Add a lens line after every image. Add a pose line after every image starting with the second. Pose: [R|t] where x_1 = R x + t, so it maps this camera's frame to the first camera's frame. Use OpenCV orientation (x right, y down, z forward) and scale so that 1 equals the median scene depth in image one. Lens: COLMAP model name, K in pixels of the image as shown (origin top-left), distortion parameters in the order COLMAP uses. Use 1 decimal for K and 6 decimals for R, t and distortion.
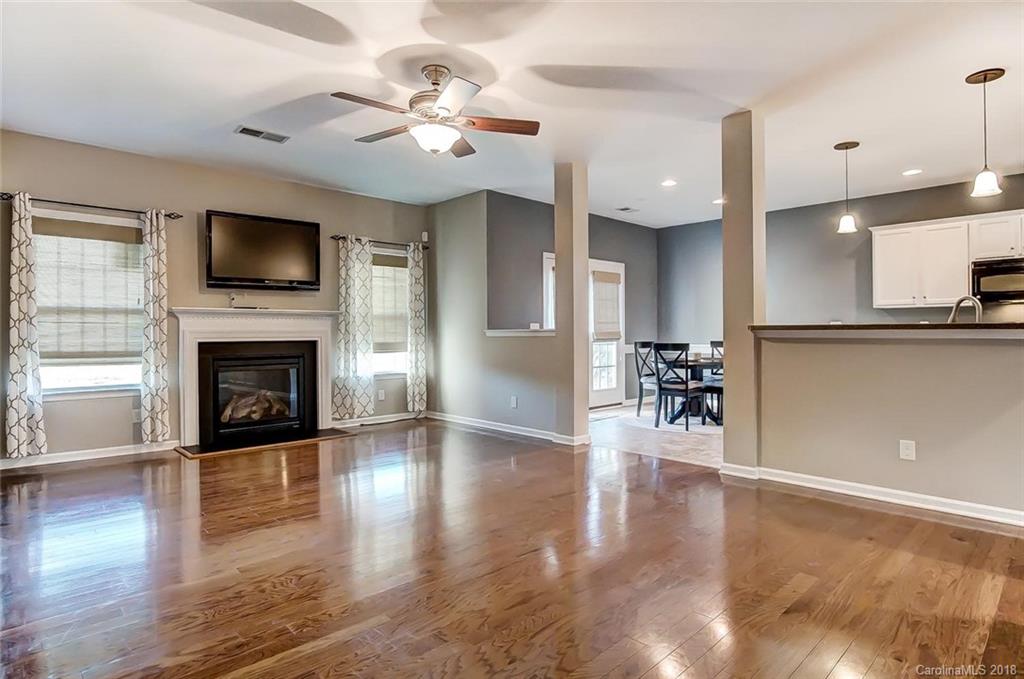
lens RADIAL K [[551.3, 0, 507.7], [0, 551.3, 336.8], [0, 0, 1]] dist [-0.023262, 0.003977]
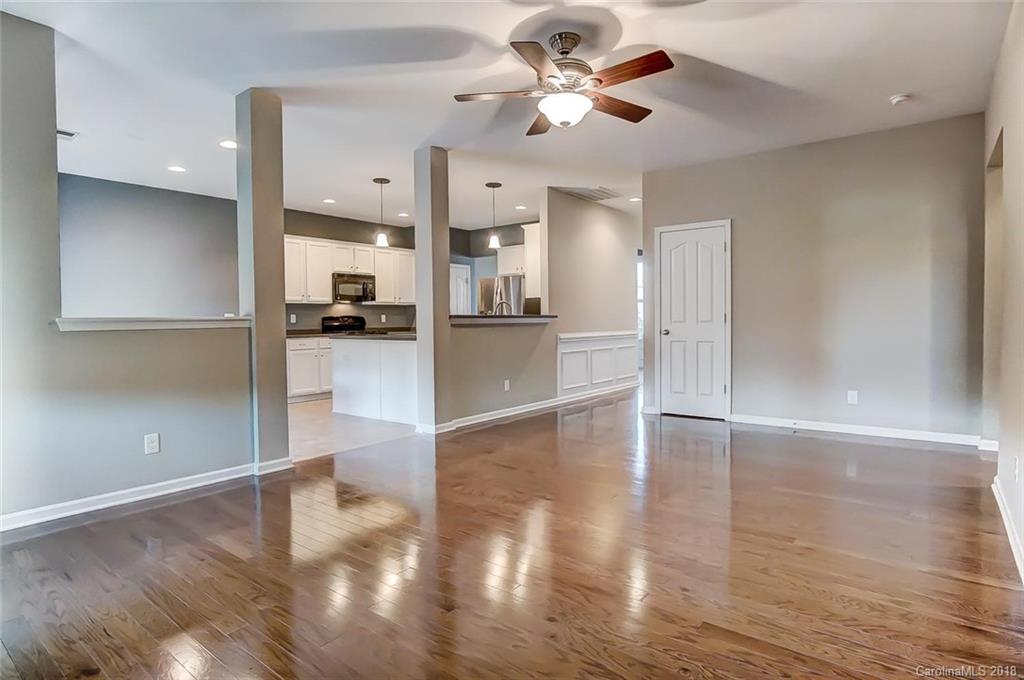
lens RADIAL K [[551.3, 0, 518.0], [0, 551.3, 341.2], [0, 0, 1]] dist [-0.023262, 0.003977]
pose [[-0.152267, -0.031594, 0.987834, -0.605497], [0.021407, 0.999149, 0.035256, 0.000402], [-0.988108, 0.026515, -0.151461, 0.702619]]
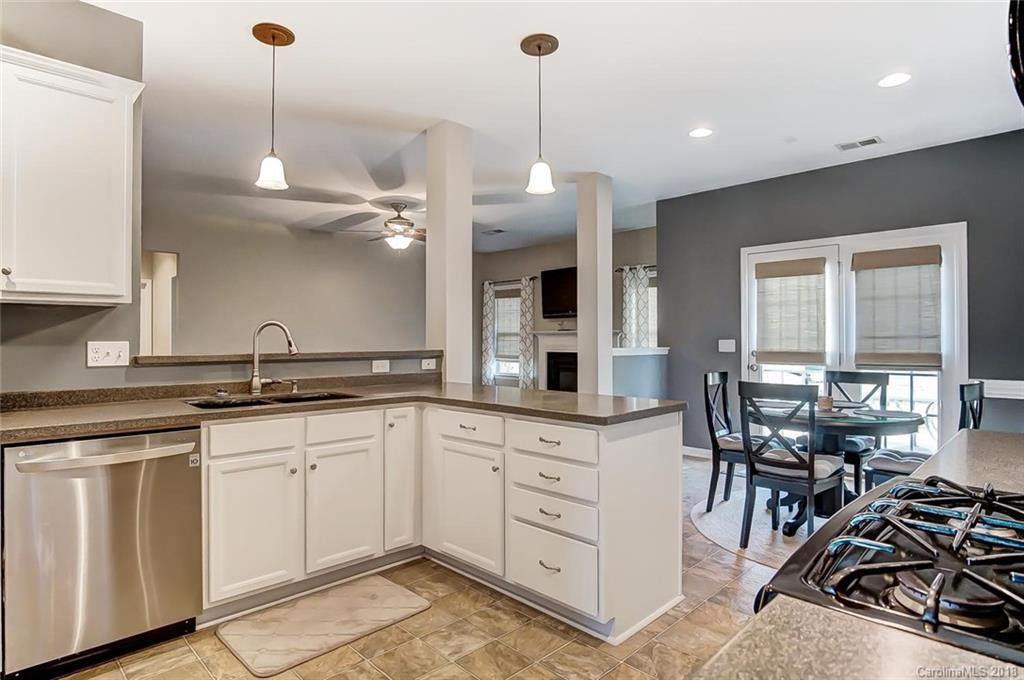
lens RADIAL K [[551.3, 0, 505.7], [0, 551.3, 340.6], [0, 0, 1]] dist [-0.023262, 0.003977]
pose [[0.015679, 0.004970, -0.999865, 0.957829], [-0.008373, 0.999953, 0.004839, -0.027632], [0.999842, 0.008296, 0.015720, 0.755272]]
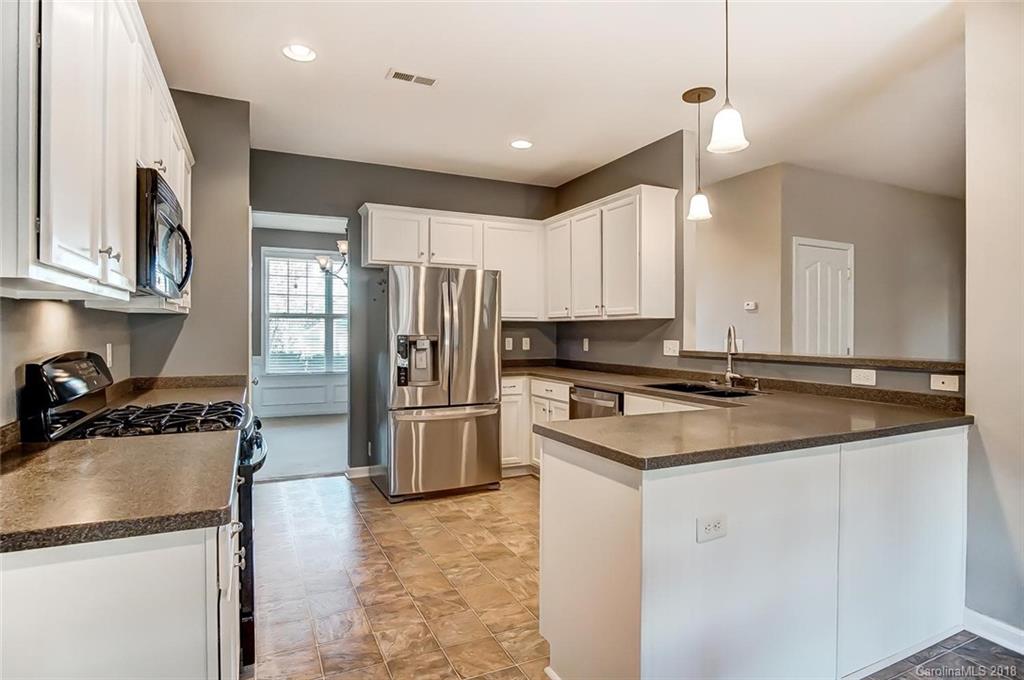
lens RADIAL K [[551.3, 0, 519.0], [0, 551.3, 336.4], [0, 0, 1]] dist [-0.023262, 0.003977]
pose [[-0.949983, -0.002598, 0.312290, 0.511250], [0.003002, 0.999843, 0.017450, -0.040356], [-0.312286, 0.017514, -0.949827, 1.168556]]
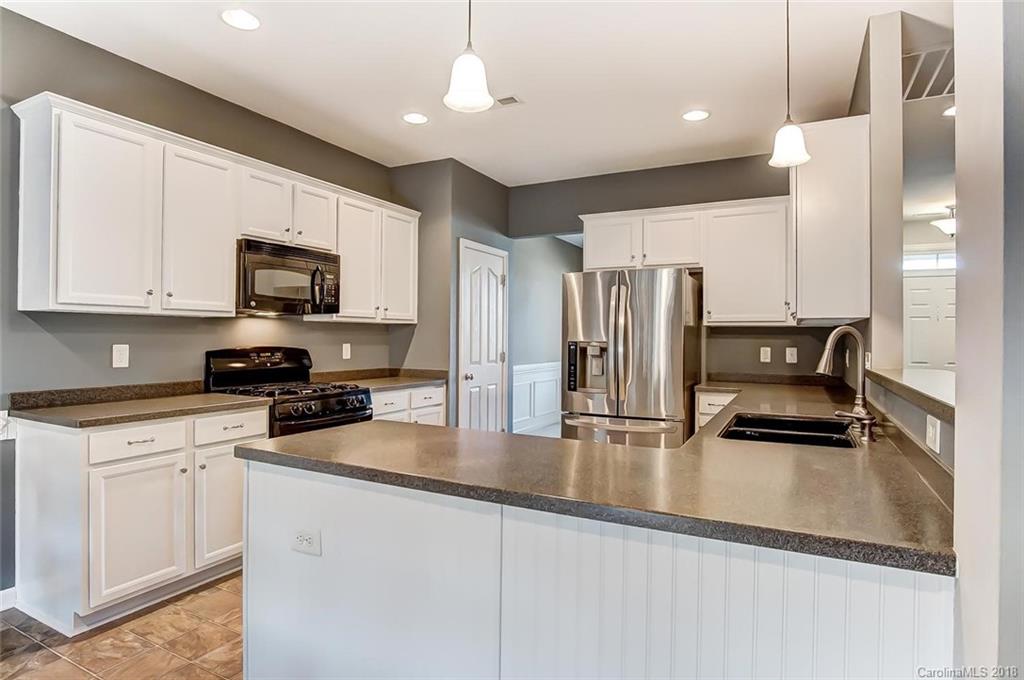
lens RADIAL K [[551.3, 0, 512.3], [0, 551.3, 338.5], [0, 0, 1]] dist [-0.023262, 0.003977]
pose [[-0.319421, -0.000064, 0.947613, 0.229732], [0.000745, 1.000000, 0.000318, -0.034108], [-0.947613, 0.000808, -0.319421, 0.864677]]
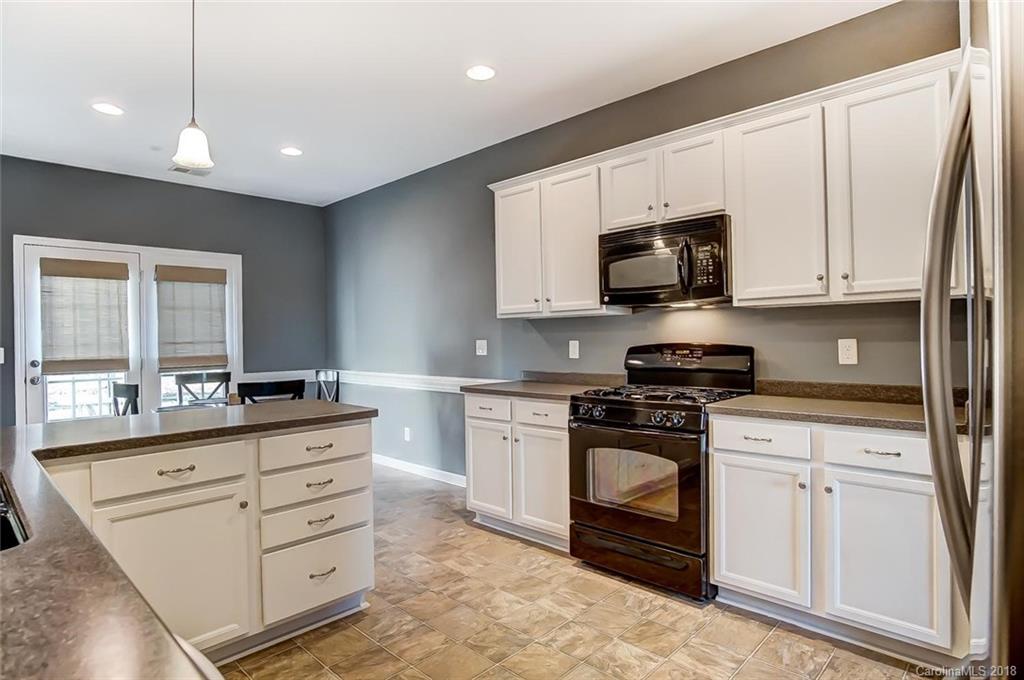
lens RADIAL K [[551.3, 0, 510.4], [0, 551.3, 332.8], [0, 0, 1]] dist [-0.023262, 0.003977]
pose [[0.999419, -0.010295, 0.032506, 0.702933], [0.010865, 0.999789, -0.017417, -0.027685], [-0.032320, 0.017761, 0.999320, 0.414775]]
